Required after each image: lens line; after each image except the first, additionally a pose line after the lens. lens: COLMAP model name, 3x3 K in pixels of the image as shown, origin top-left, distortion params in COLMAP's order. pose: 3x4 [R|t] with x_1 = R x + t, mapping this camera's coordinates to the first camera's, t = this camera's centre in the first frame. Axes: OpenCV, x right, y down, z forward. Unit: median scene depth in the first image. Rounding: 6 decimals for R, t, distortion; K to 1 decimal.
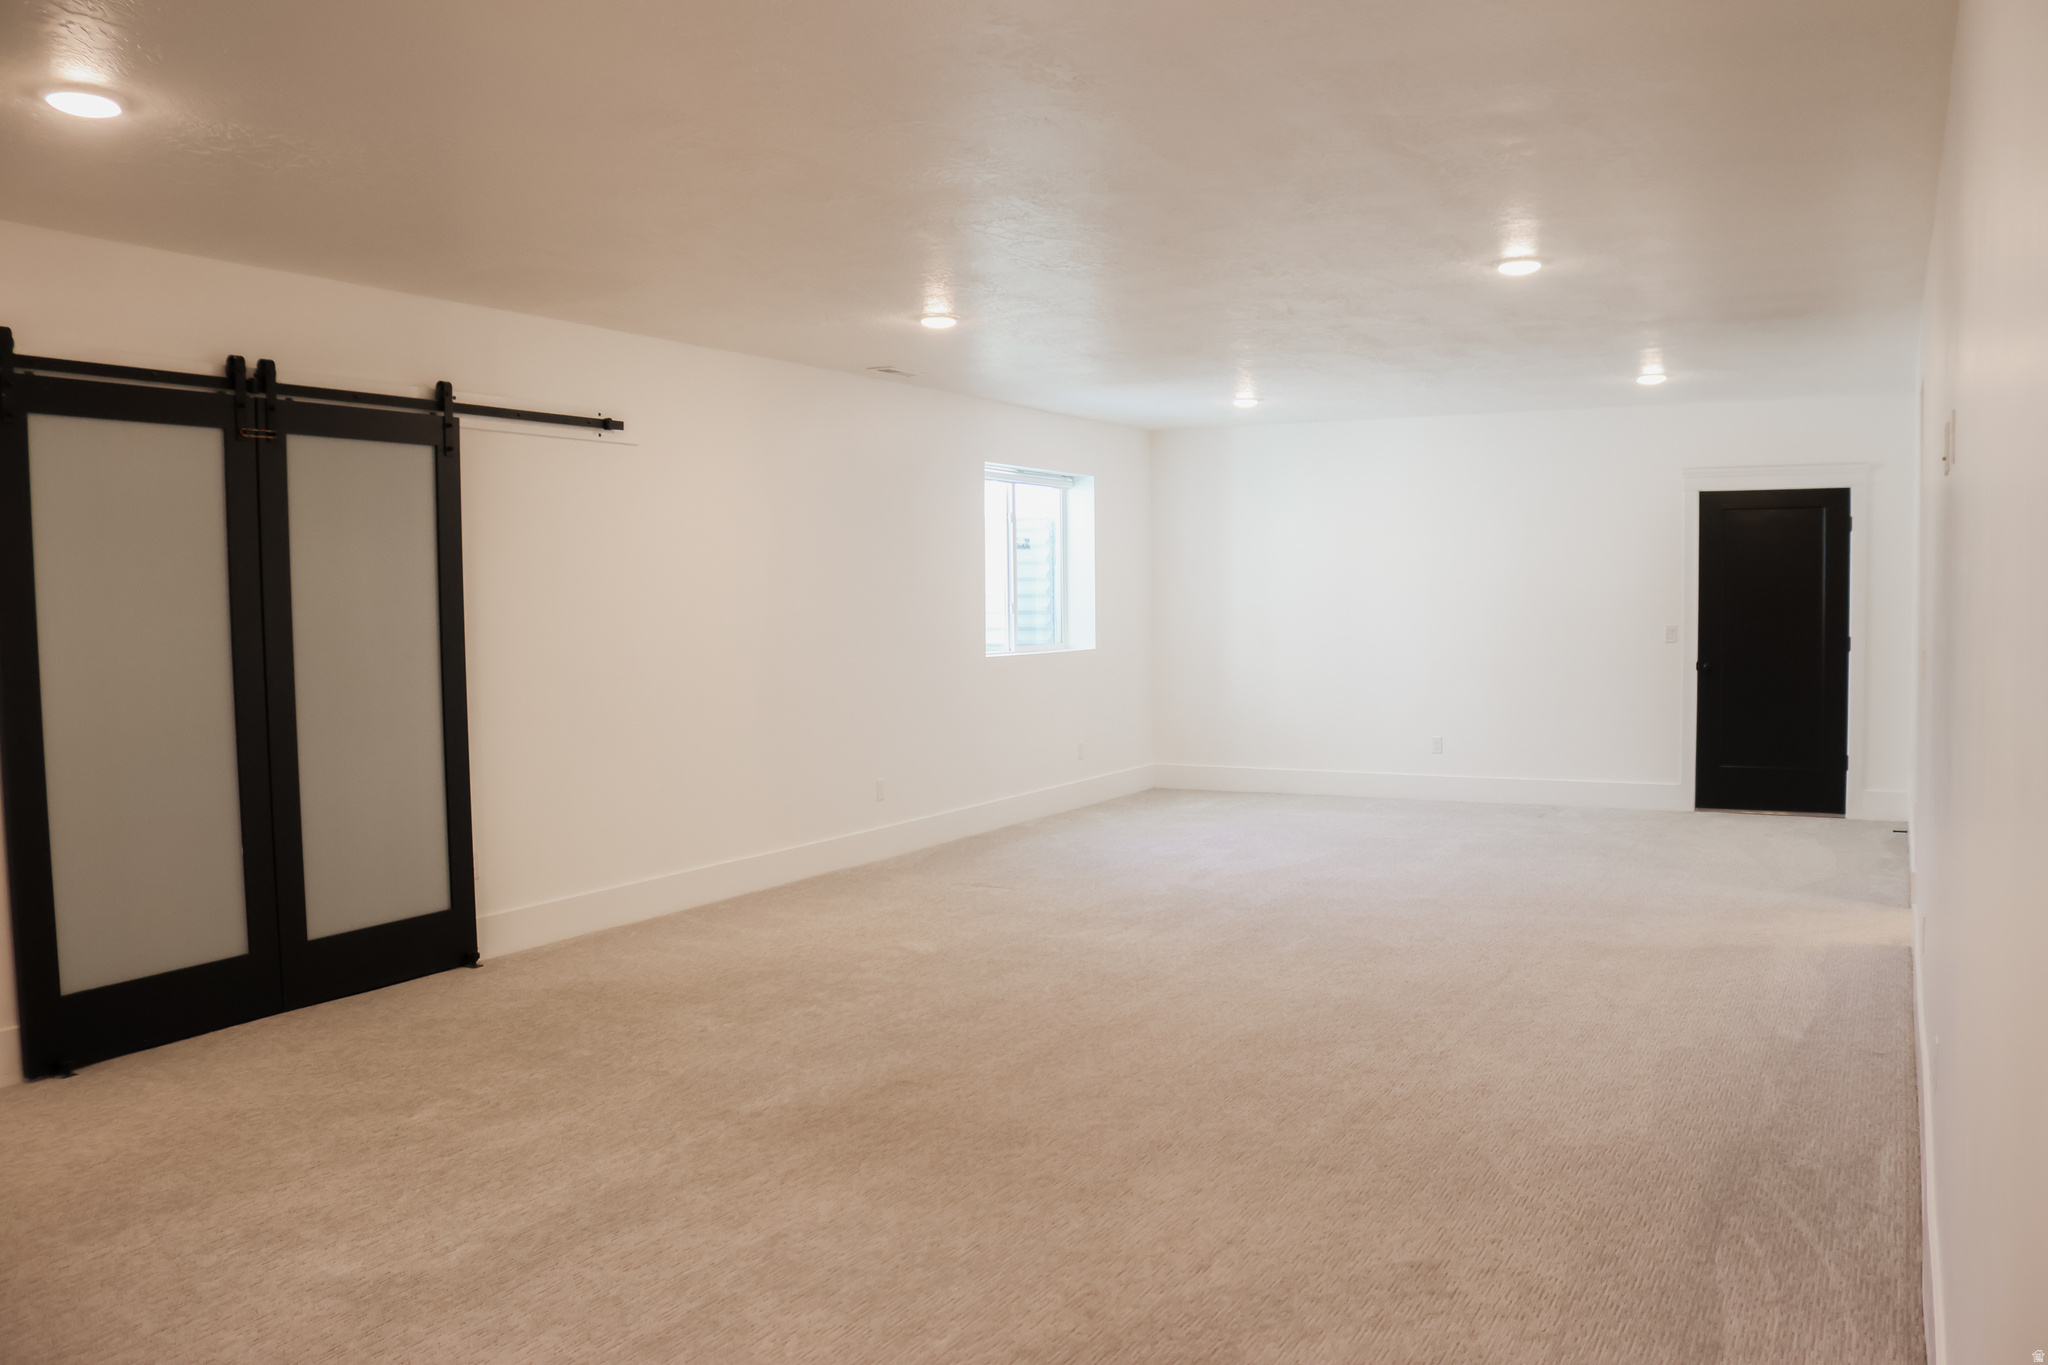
lens RADIAL K [[1648.4, 0, 1024.0], [0, 1648.4, 682.5], [0, 0, 1]] dist [-0.162885, 0.123103]
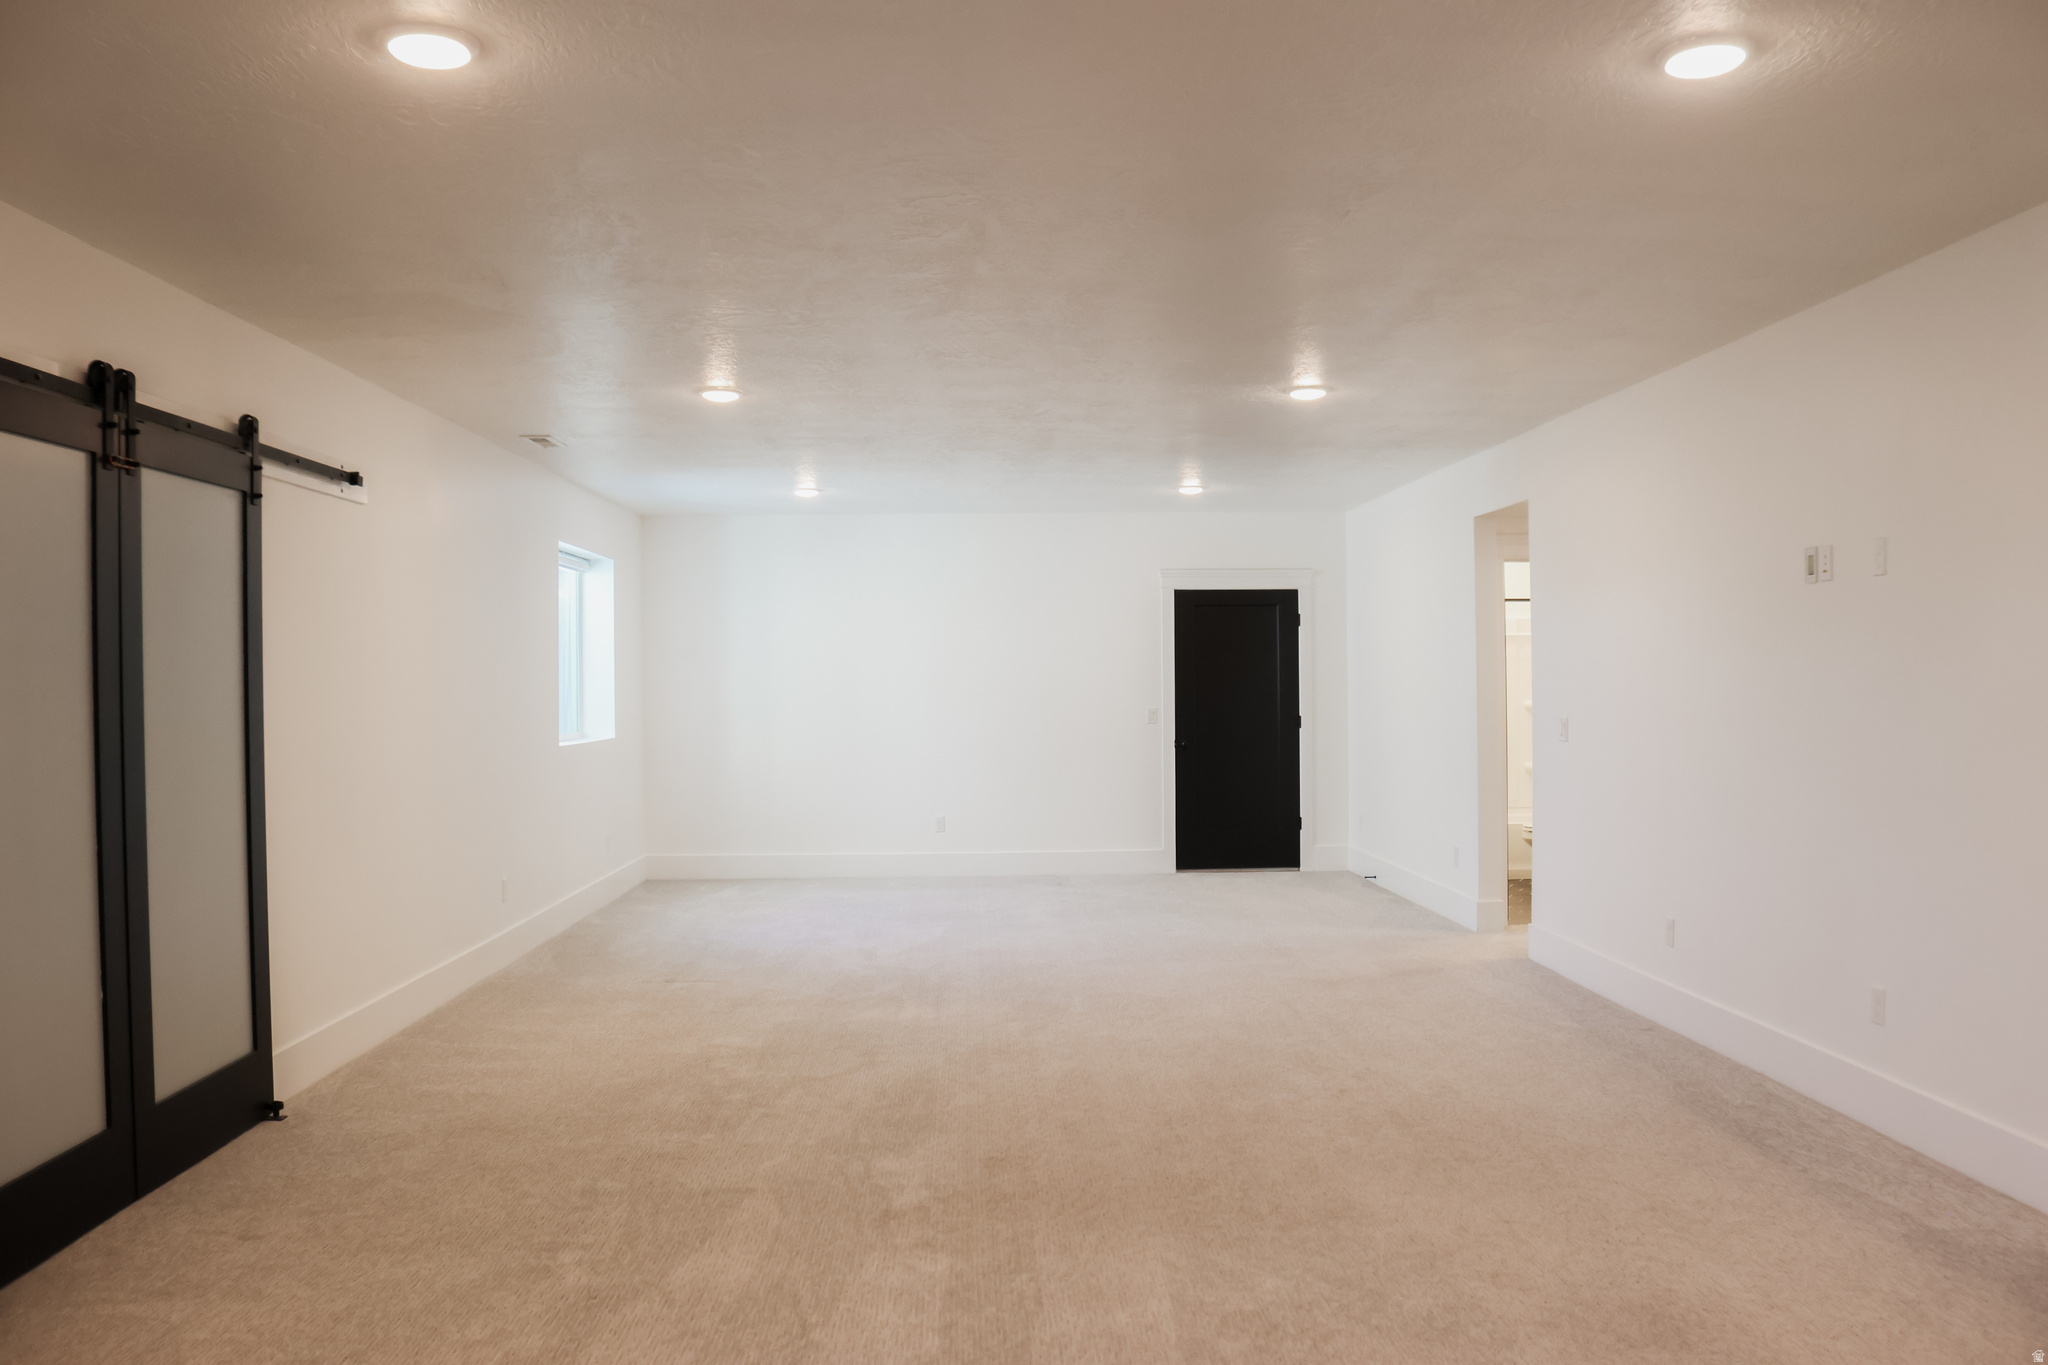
lens RADIAL K [[1646.2, 0, 1038.9], [0, 1646.2, 717.3], [0, 0, 1]] dist [-0.168592, 0.136699]
pose [[0.859104, -0.008516, 0.511730, -0.408258], [0.027165, 0.999211, -0.028976, 0.003445], [-0.511080, 0.038794, 0.858657, 0.088029]]
